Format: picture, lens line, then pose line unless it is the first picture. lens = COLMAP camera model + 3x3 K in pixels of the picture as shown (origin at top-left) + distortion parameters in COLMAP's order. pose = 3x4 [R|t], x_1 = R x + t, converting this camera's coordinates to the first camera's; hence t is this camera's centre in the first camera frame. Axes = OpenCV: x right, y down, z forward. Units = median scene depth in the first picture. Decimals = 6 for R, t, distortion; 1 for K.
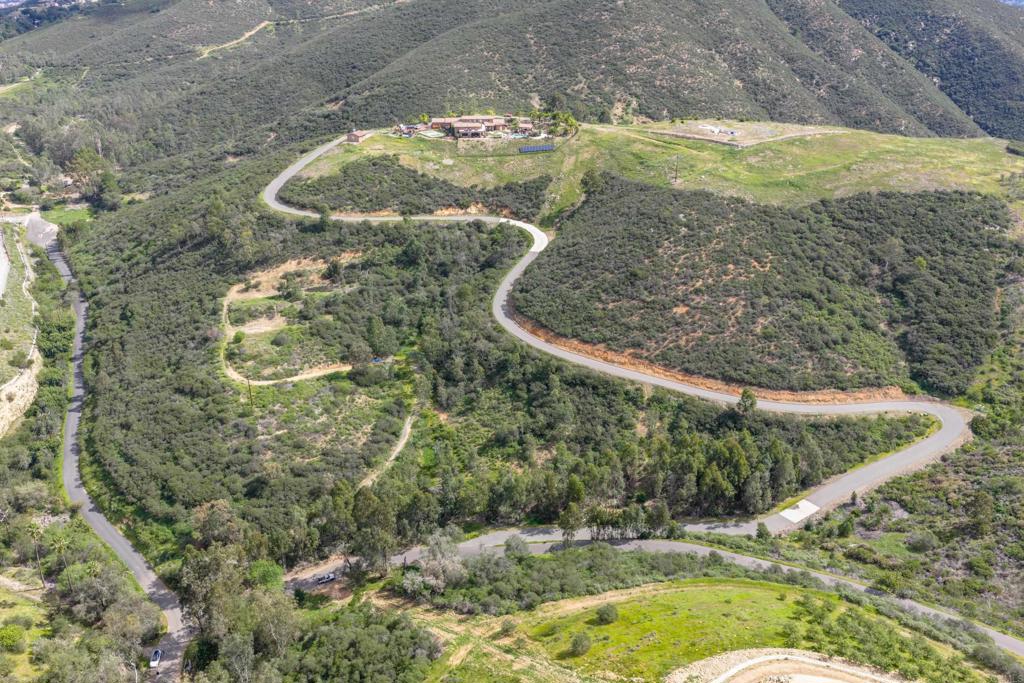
lens RADIAL K [[843.9, 0, 513.3], [0, 843.9, 345.2], [0, 0, 1]] dist [0.034703, -0.014660]
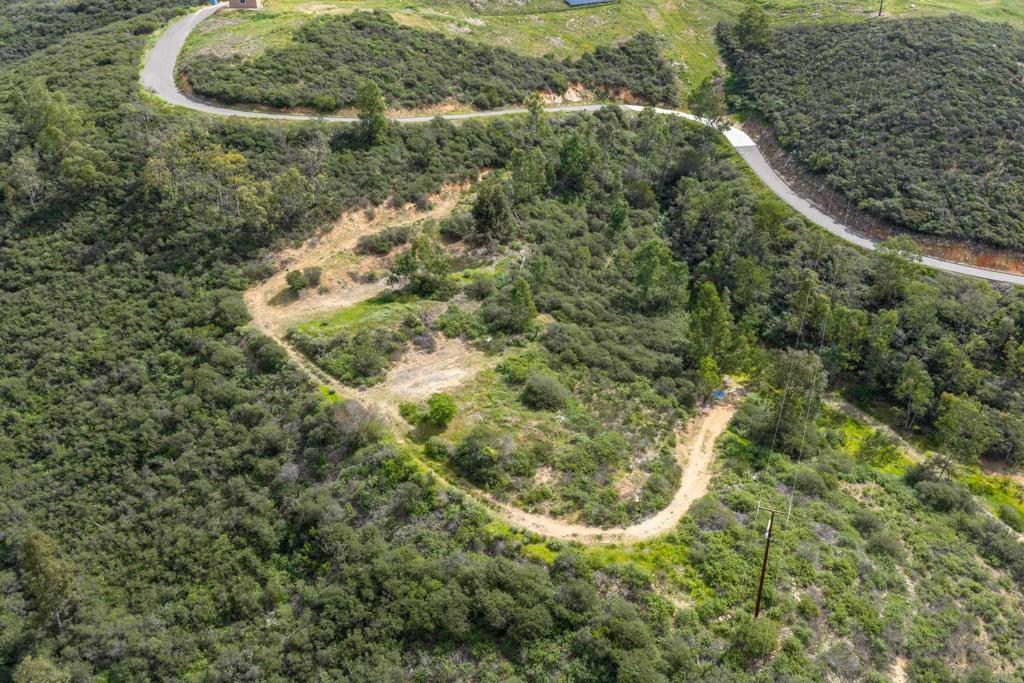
lens RADIAL K [[843.9, 0, 513.6], [0, 843.9, 342.8], [0, 0, 1]] dist [0.034703, -0.014660]
pose [[0.881642, -0.195131, 0.429687, -0.409560], [0.197194, 0.979539, 0.040225, -0.041237], [-0.428744, 0.049267, 0.902082, 0.637815]]
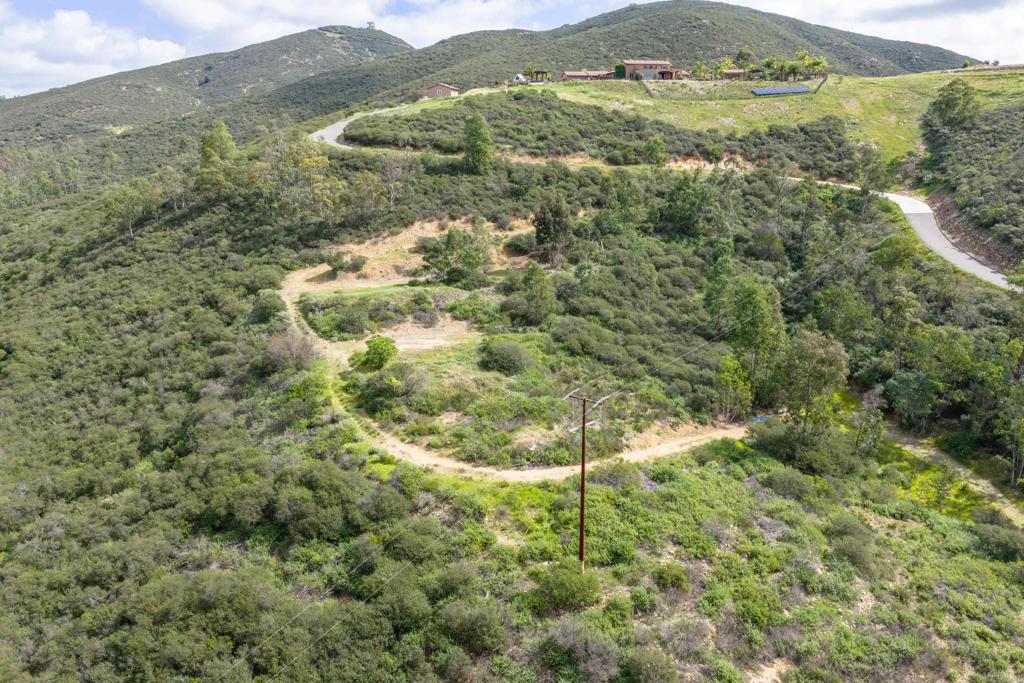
lens RADIAL K [[843.9, 0, 514.2], [0, 843.9, 342.2], [0, 0, 1]] dist [0.034703, -0.014660]
pose [[0.990631, -0.031833, 0.132803, -0.294853], [0.059171, 0.976483, -0.207317, 0.051200], [-0.123080, 0.213233, 0.969218, 0.644559]]
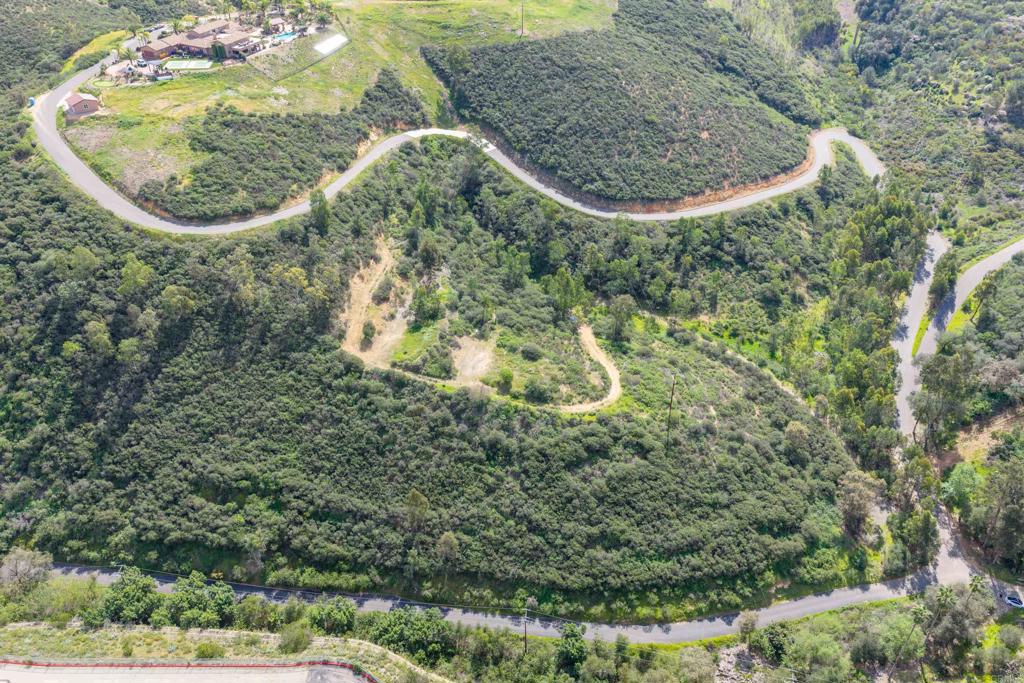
lens RADIAL K [[843.9, 0, 516.2], [0, 843.9, 346.1], [0, 0, 1]] dist [0.034703, -0.014660]
pose [[0.484651, -0.506878, 0.712873, -0.762427], [0.376776, 0.856476, 0.352830, -0.262101], [-0.789400, 0.097594, 0.606071, 0.522587]]
